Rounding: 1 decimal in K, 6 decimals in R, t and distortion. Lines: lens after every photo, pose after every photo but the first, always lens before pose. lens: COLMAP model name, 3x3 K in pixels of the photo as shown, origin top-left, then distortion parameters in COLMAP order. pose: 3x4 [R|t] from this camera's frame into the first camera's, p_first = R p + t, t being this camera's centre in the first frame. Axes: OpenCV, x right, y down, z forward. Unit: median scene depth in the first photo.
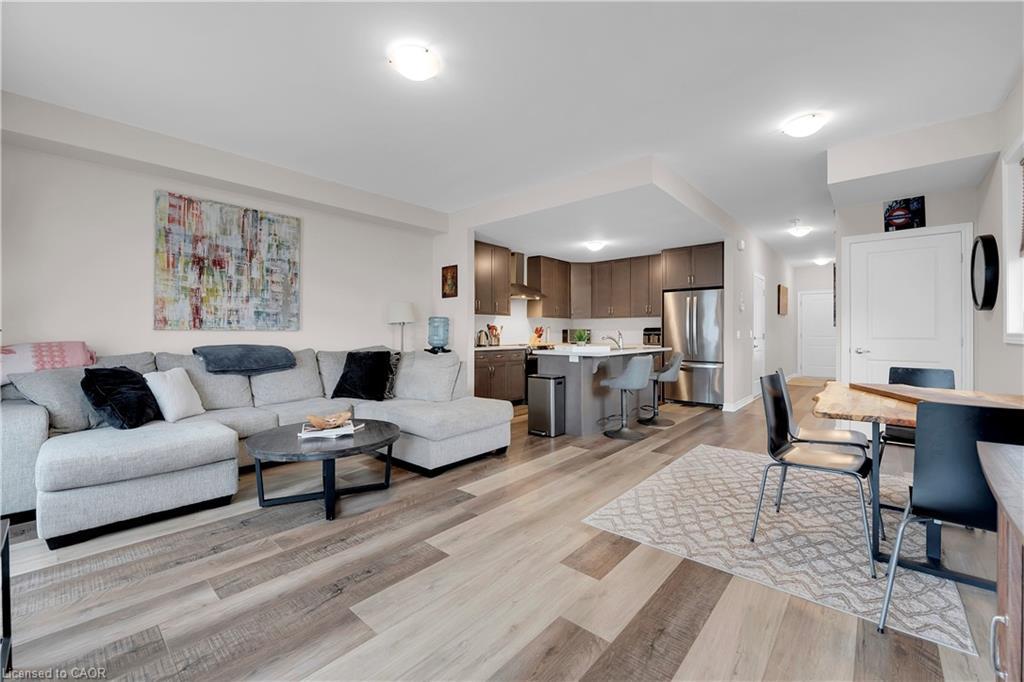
lens RADIAL K [[411.8, 0, 510.5], [0, 411.8, 337.5], [0, 0, 1]] dist [-0.004333, -0.003808]
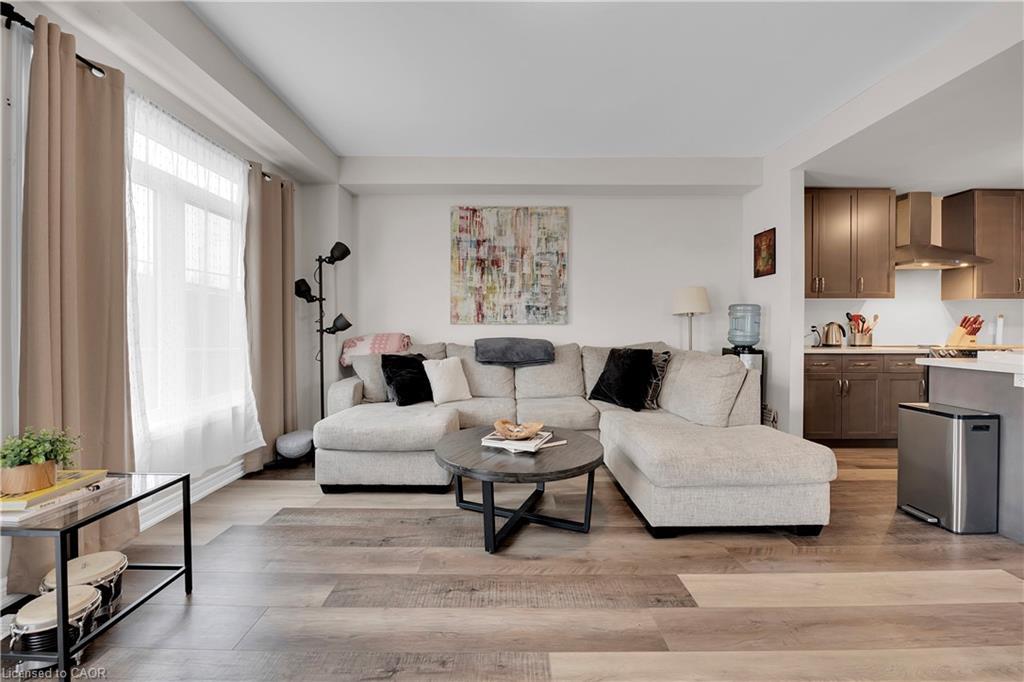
lens RADIAL K [[411.8, 0, 506.7], [0, 411.8, 329.5], [0, 0, 1]] dist [-0.004333, -0.003808]
pose [[0.661032, 0.001460, -0.750356, 0.115731], [-0.007571, 0.999960, -0.004725, 0.001041], [0.750319, 0.008804, 0.661017, 0.279154]]
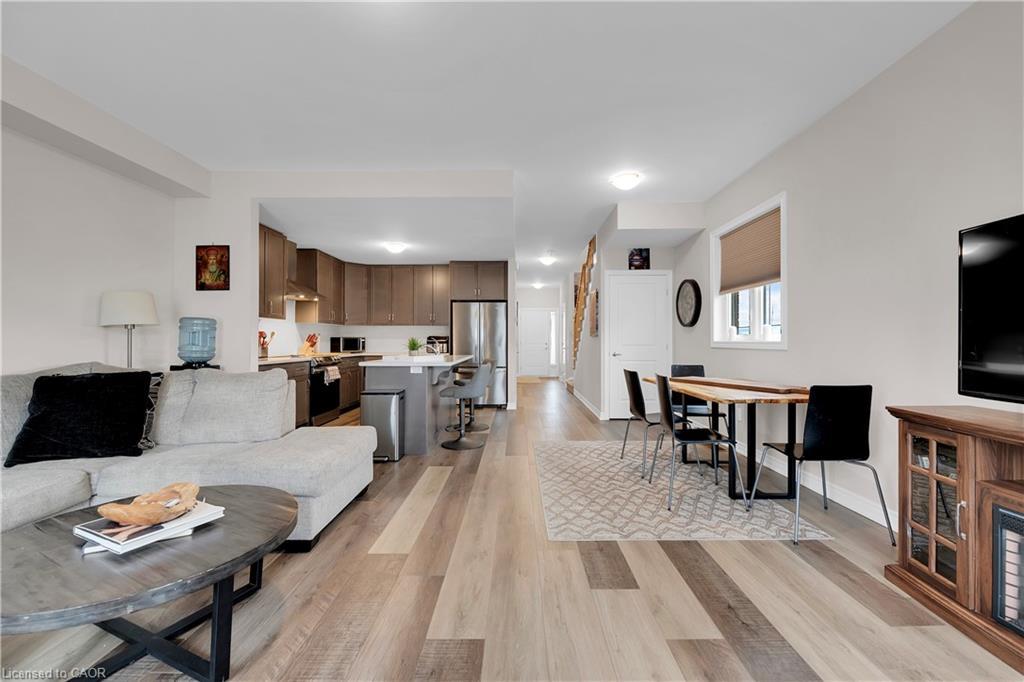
lens RADIAL K [[411.8, 0, 516.9], [0, 411.8, 336.3], [0, 0, 1]] dist [-0.004333, -0.003808]
pose [[0.749017, 0.007635, 0.662507, -0.295340], [0.008031, 0.999756, -0.020602, -0.001295], [-0.662502, 0.020752, 0.748773, 0.191879]]
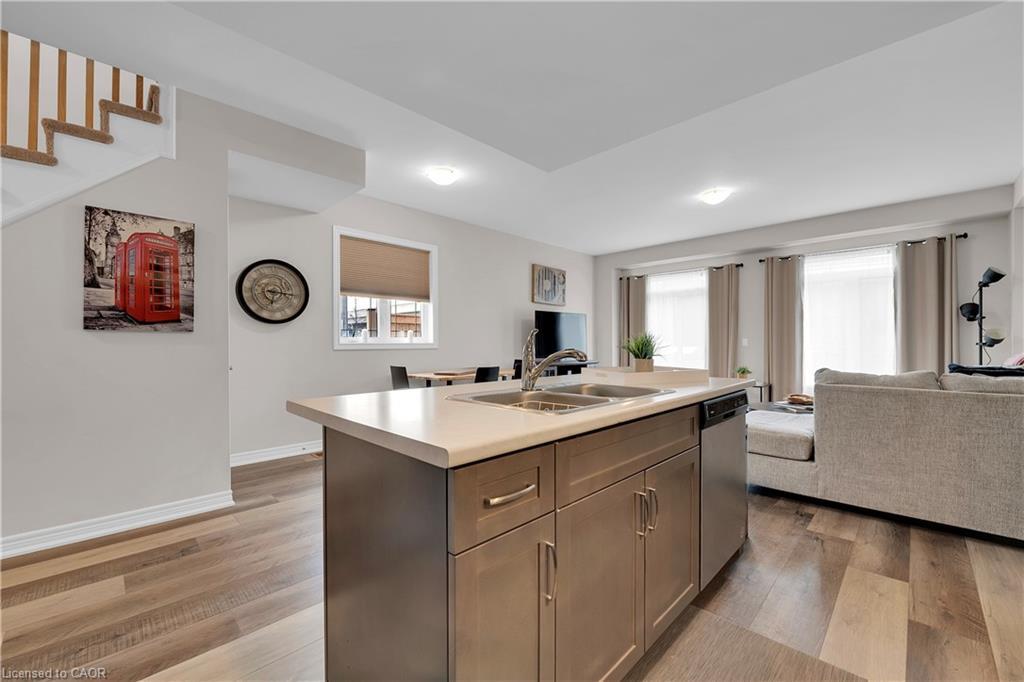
lens RADIAL K [[411.8, 0, 505.9], [0, 411.8, 344.9], [0, 0, 1]] dist [-0.004333, -0.003808]
pose [[-0.998181, 0.003145, 0.060208, 0.357454], [0.004084, 0.999872, 0.015463, -0.015789], [-0.060151, 0.015681, -0.998066, 1.686397]]
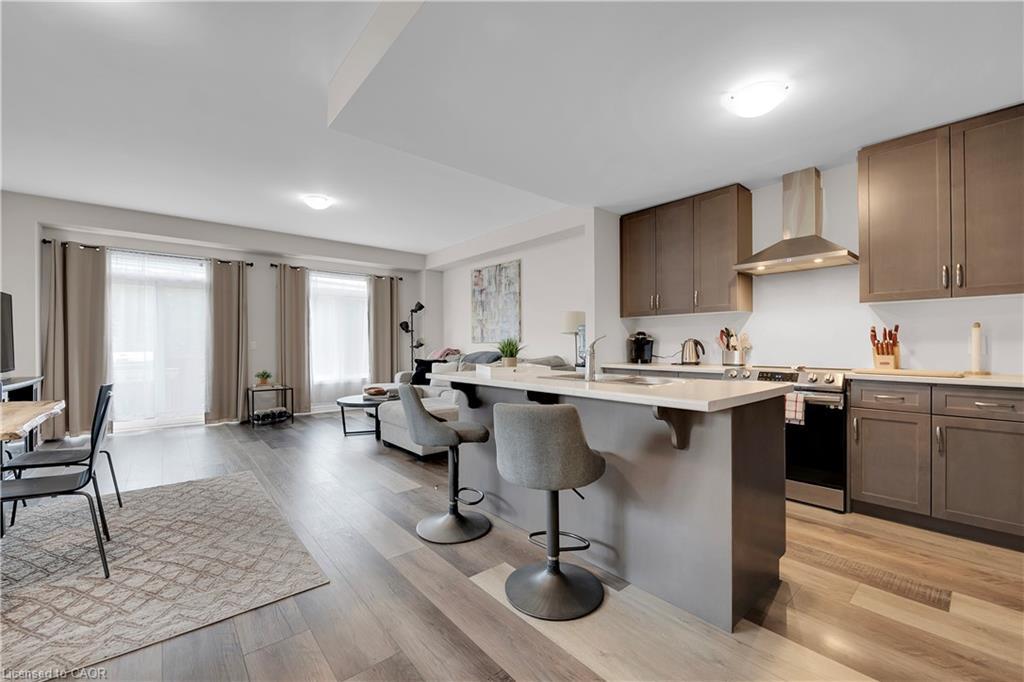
lens RADIAL K [[411.8, 0, 512.5], [0, 411.8, 343.5], [0, 0, 1]] dist [-0.004333, -0.003808]
pose [[-0.144039, -0.002934, -0.989568, 0.871206], [-0.008436, 0.999963, -0.001737, -0.011615], [0.989536, 0.008098, -0.144058, 1.239881]]
